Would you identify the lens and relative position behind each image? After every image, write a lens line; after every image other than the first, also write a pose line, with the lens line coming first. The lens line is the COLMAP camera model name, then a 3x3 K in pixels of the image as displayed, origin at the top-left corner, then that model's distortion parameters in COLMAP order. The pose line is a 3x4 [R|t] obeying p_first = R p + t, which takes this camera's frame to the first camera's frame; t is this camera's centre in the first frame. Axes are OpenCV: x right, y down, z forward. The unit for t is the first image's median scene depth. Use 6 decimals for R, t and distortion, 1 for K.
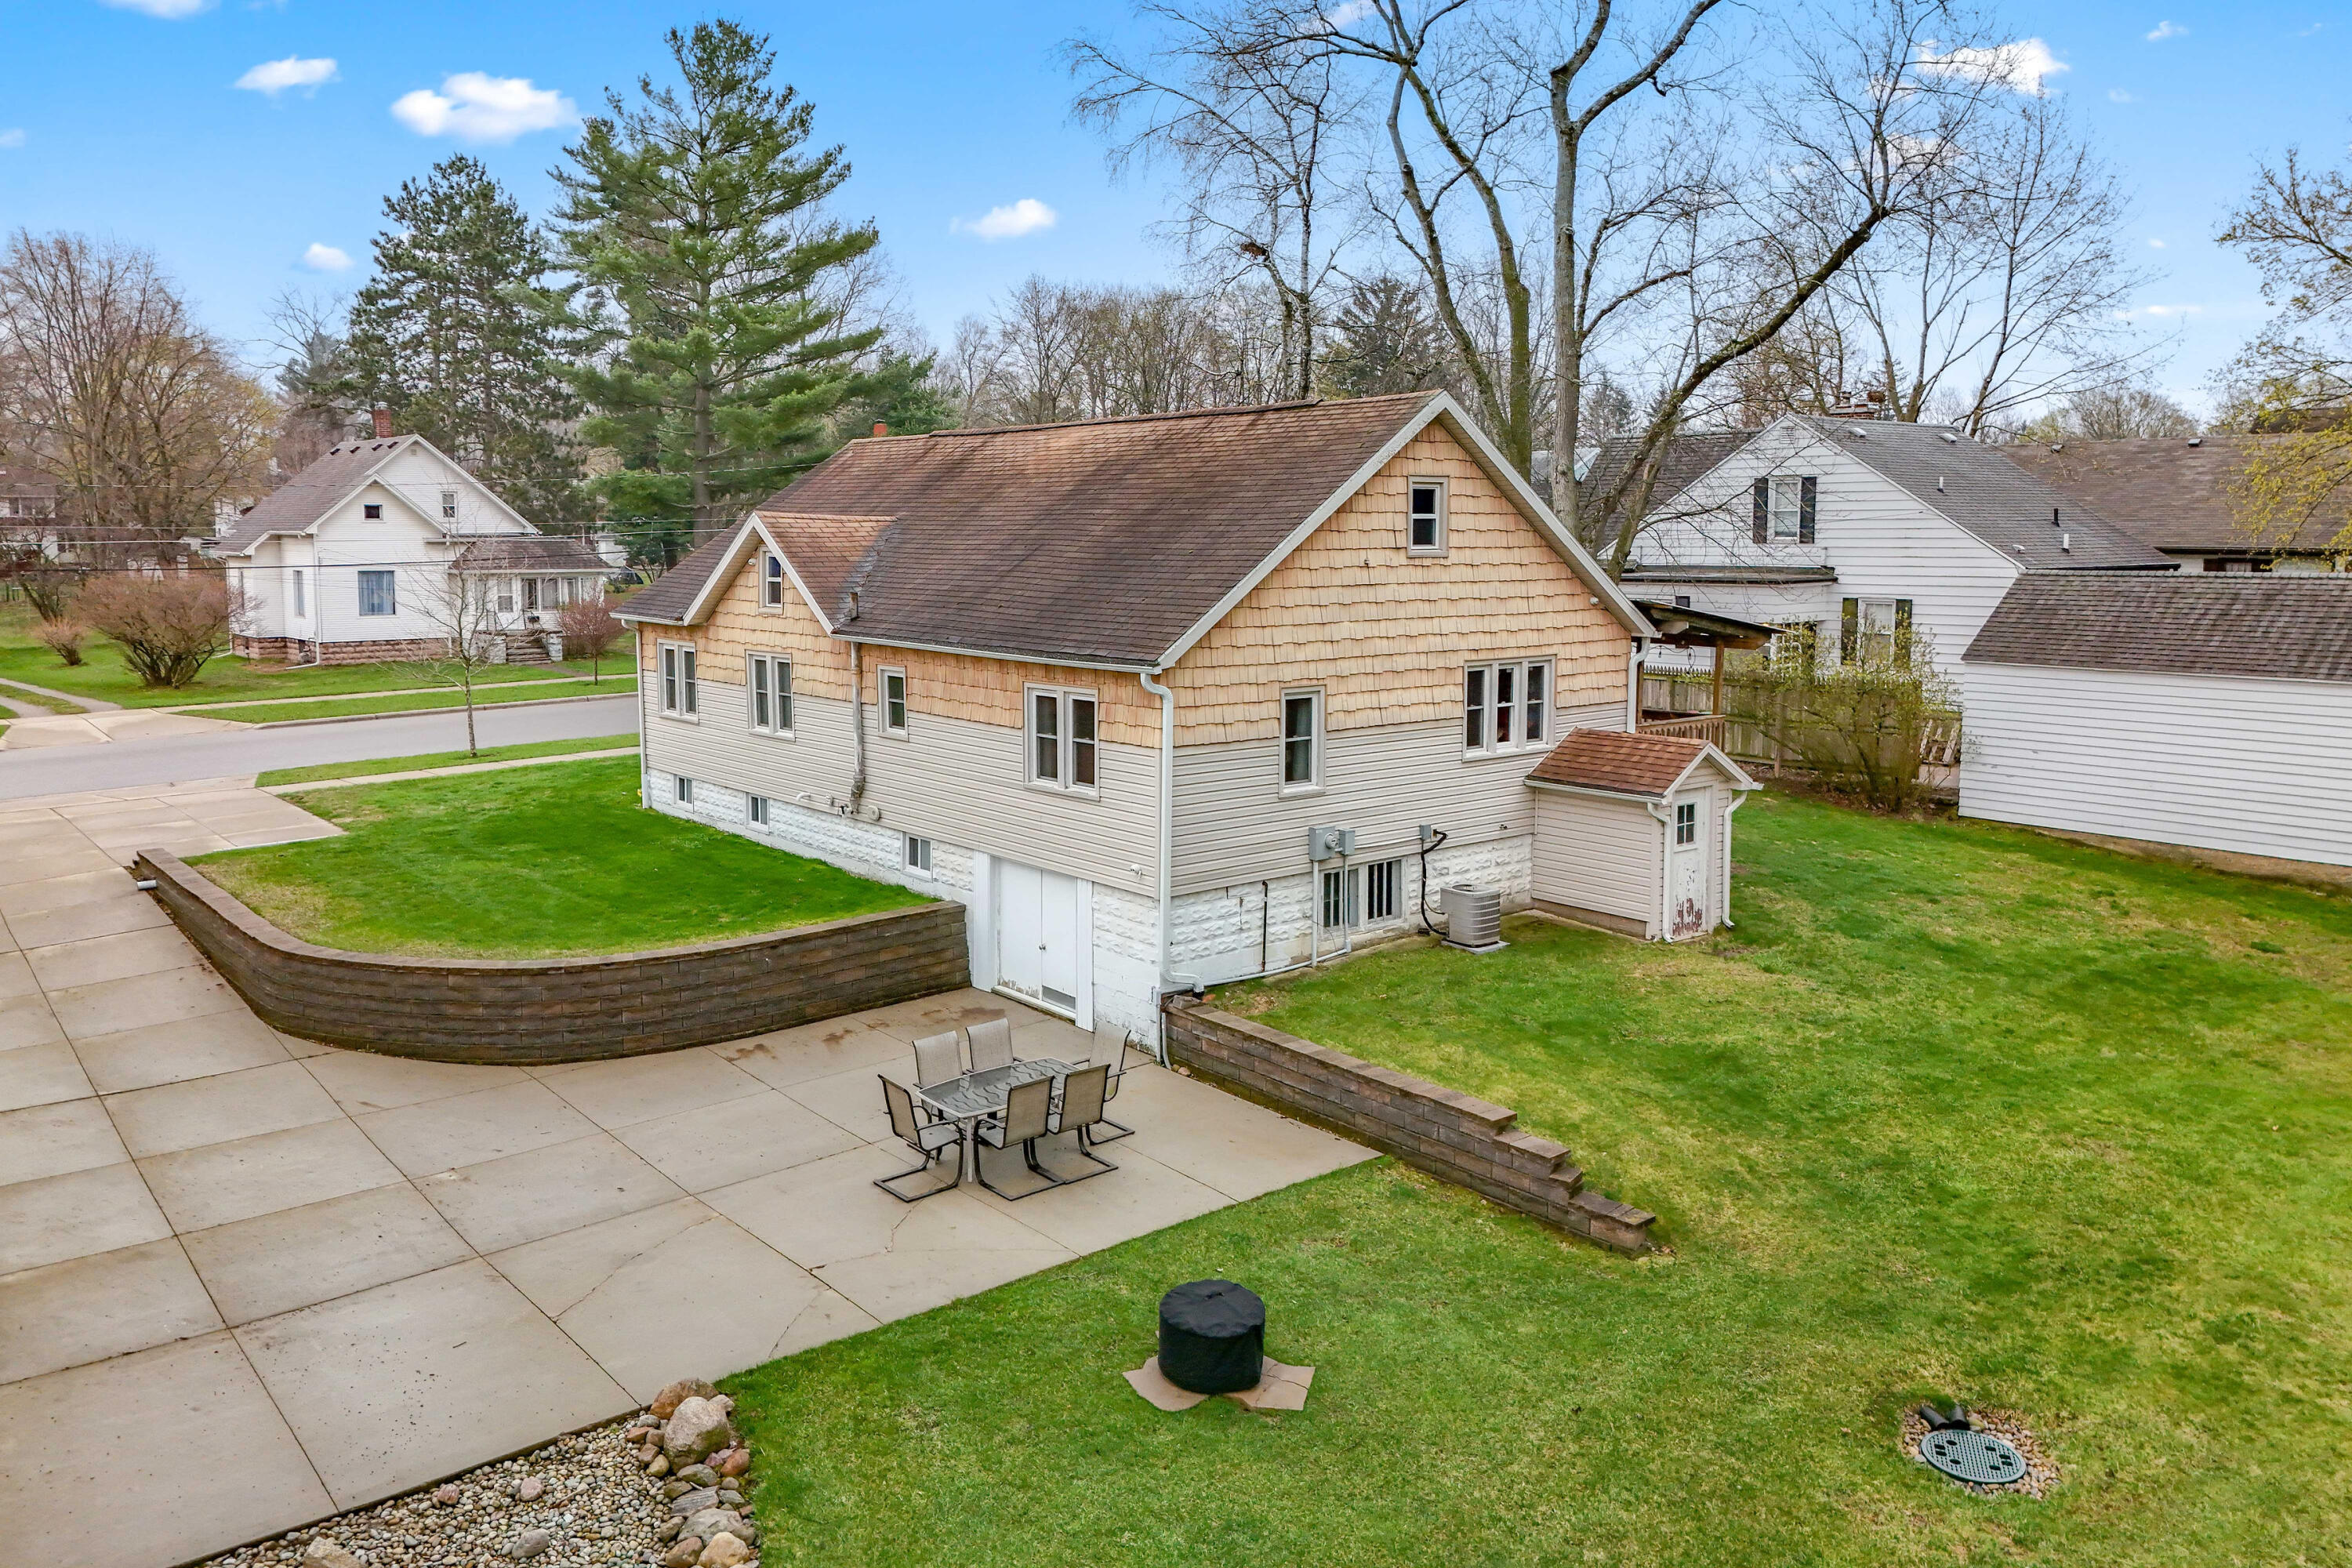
lens RADIAL K [[1748.8, 0, 1170.4], [0, 1748.8, 719.8], [0, 0, 1]] dist [0.033936, -0.001301]
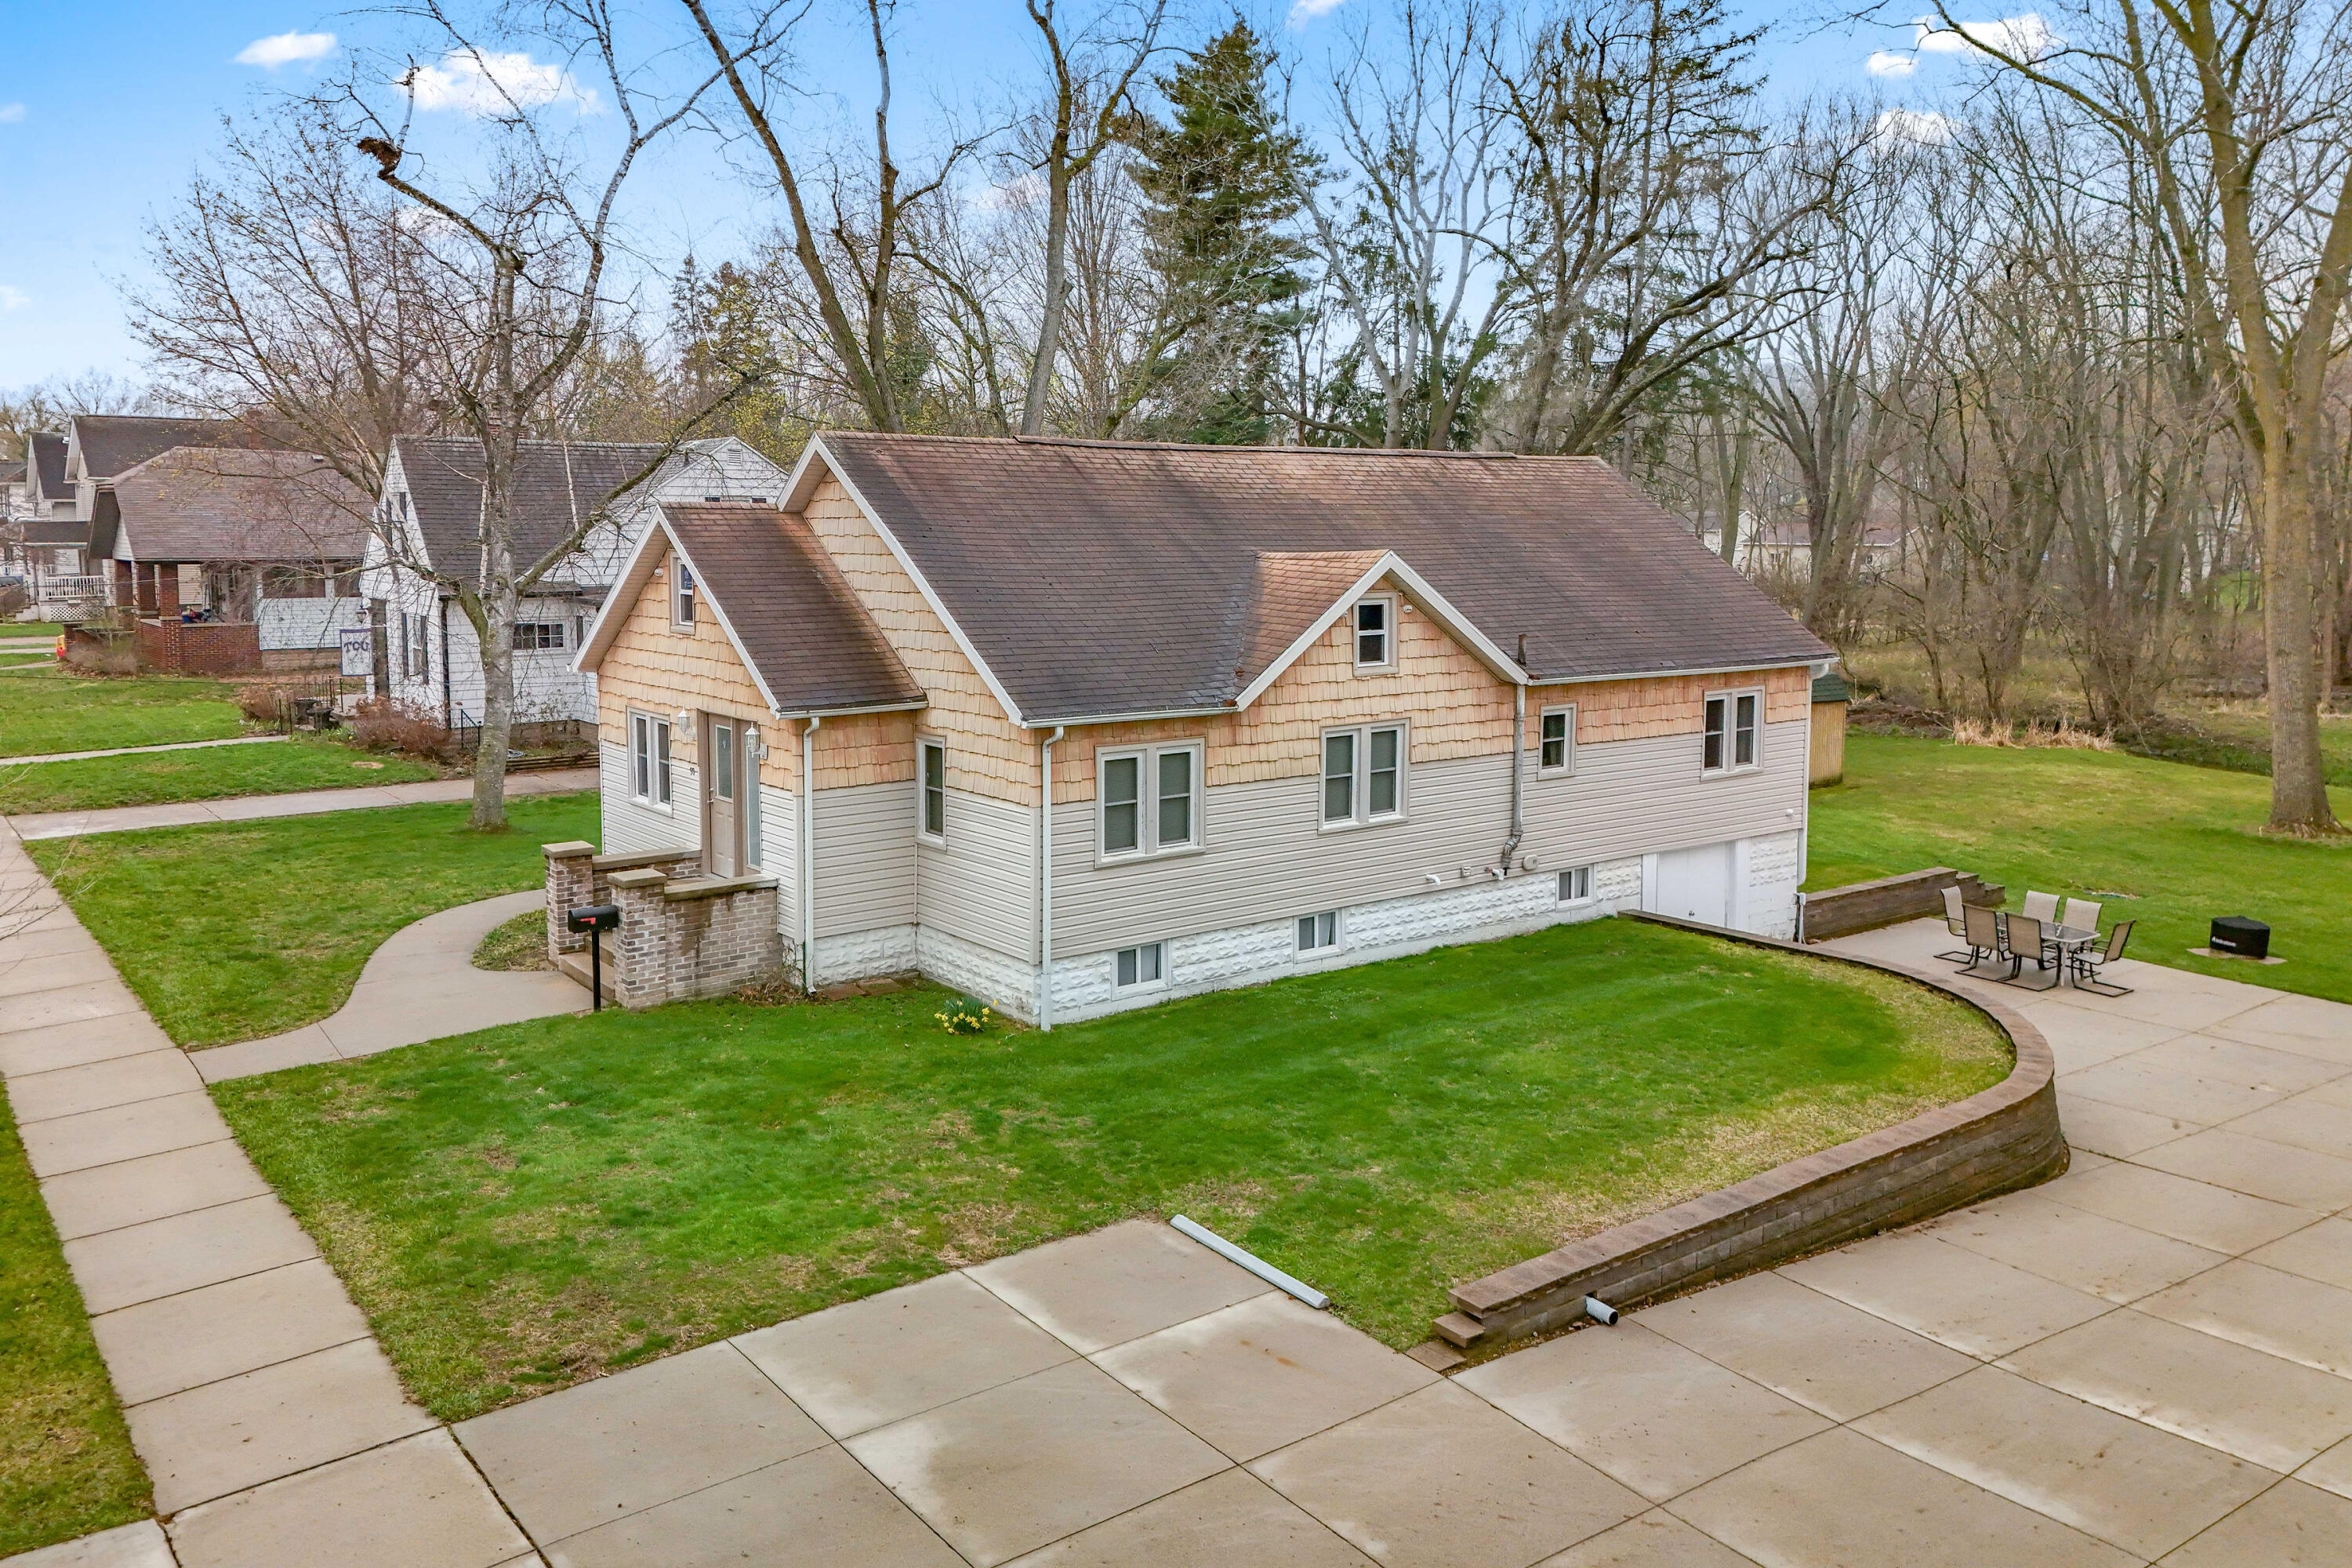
lens RADIAL K [[1748.8, 0, 1170.4], [0, 1748.8, 719.8], [0, 0, 1]] dist [0.033936, -0.001301]
pose [[0.018610, -0.102452, 0.994564, -1.157218], [0.109242, 0.988989, 0.099833, -0.146082], [-0.993841, 0.106790, 0.029597, 1.190111]]
